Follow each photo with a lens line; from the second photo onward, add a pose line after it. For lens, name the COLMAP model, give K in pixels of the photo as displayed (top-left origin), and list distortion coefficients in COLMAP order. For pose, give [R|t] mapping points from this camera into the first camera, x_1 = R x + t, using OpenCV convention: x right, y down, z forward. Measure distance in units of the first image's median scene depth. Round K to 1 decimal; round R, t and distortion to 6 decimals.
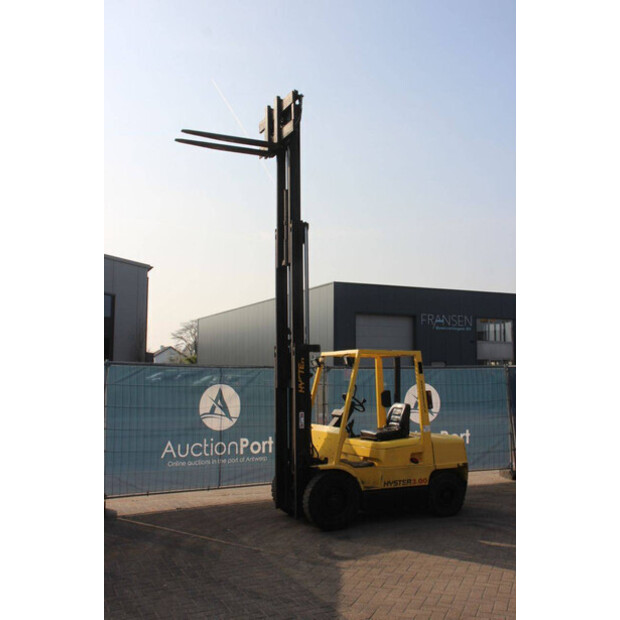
lens RADIAL K [[654.8, 0, 315.9], [0, 654.8, 303.6], [0, 0, 1]] dist [-0.039380, 0.000000]
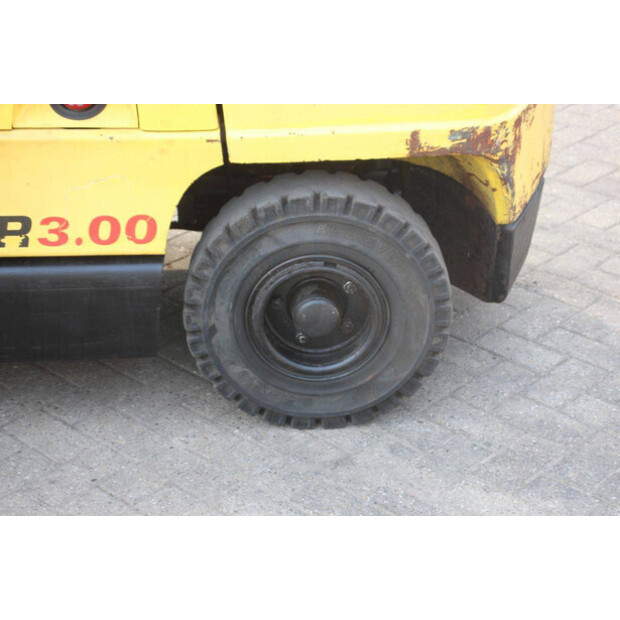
lens RADIAL K [[1390.4, 0, 310.2], [0, 1390.4, 309.4], [0, 0, 1]] dist [0.401811, 0.000000]
pose [[0.926100, 0.180755, -0.331160, 0.286766], [0.043919, 0.820140, 0.570475, 0.089357], [0.374714, -0.542861, 0.751593, 0.680019]]
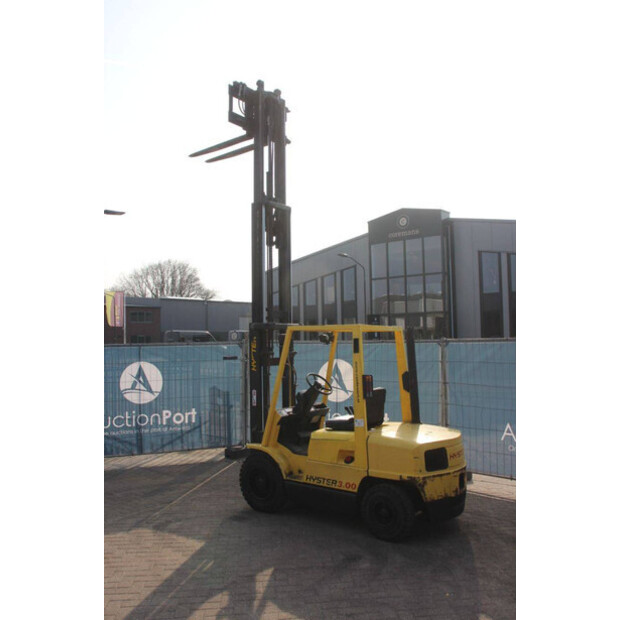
lens RADIAL K [[548.2, 0, 309.2], [0, 548.2, 309.4], [0, 0, 1]] dist [-0.125143, 0.091310]
pose [[0.442801, -0.058910, -0.894683, 0.675343], [0.110856, 0.993780, -0.010569, 0.051248], [0.889741, -0.094501, 0.446577, 0.609263]]
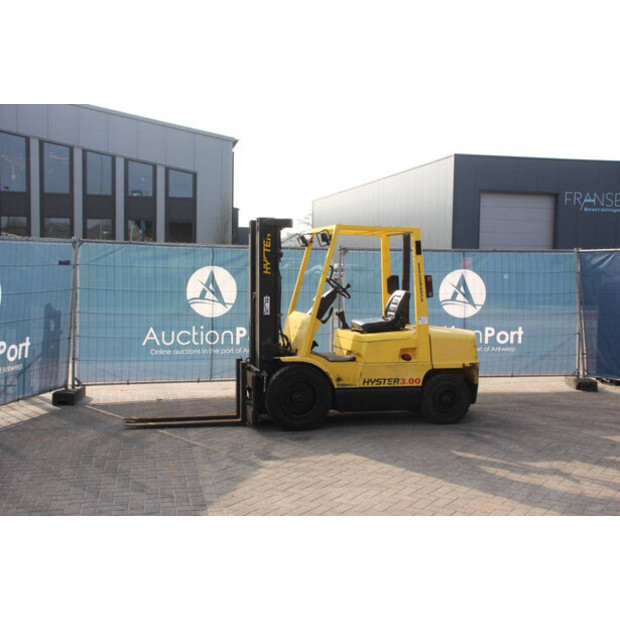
lens RADIAL K [[755.5, 0, 312.0], [0, 755.5, 308.8], [0, 0, 1]] dist [0.011423, 0.000000]
pose [[0.978719, 0.025395, -0.203628, 0.207703], [0.008179, 0.986697, 0.162364, 0.016916], [0.205043, -0.160575, 0.965491, 0.036345]]
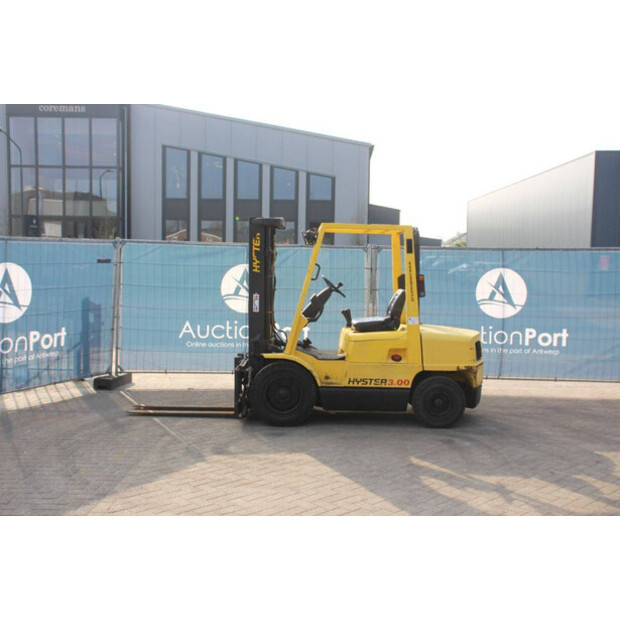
lens RADIAL K [[703.0, 0, 309.3], [0, 703.0, 307.5], [0, 0, 1]] dist [-0.026061, 0.000000]
pose [[0.897918, 0.043109, -0.438047, 0.398703], [0.032306, 0.986054, 0.163259, 0.025635], [0.438976, -0.160745, 0.884003, 0.157216]]
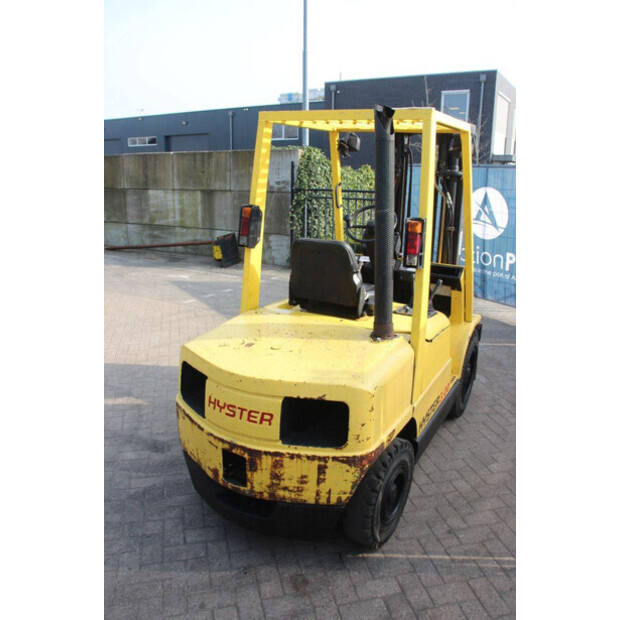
lens RADIAL K [[505.9, 0, 312.6], [0, 505.9, 310.1], [0, 0, 1]] dist [-0.150366, 0.117729]
pose [[-0.815891, 0.140147, -0.560964, 0.307411], [0.042749, 0.982146, 0.183197, 0.131951], [0.576623, 0.125488, -0.807315, 1.206884]]
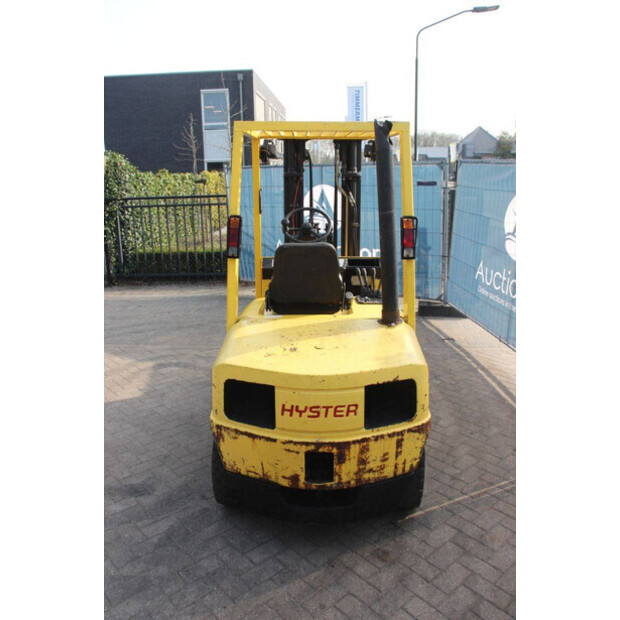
lens RADIAL K [[526.0, 0, 310.8], [0, 526.0, 312.0], [0, 0, 1]] dist [-0.127494, 0.082095]
pose [[-0.457149, 0.235513, -0.857641, 0.421022], [0.106731, 0.971861, 0.209987, 0.118926], [0.882963, 0.004458, -0.469422, 1.118633]]
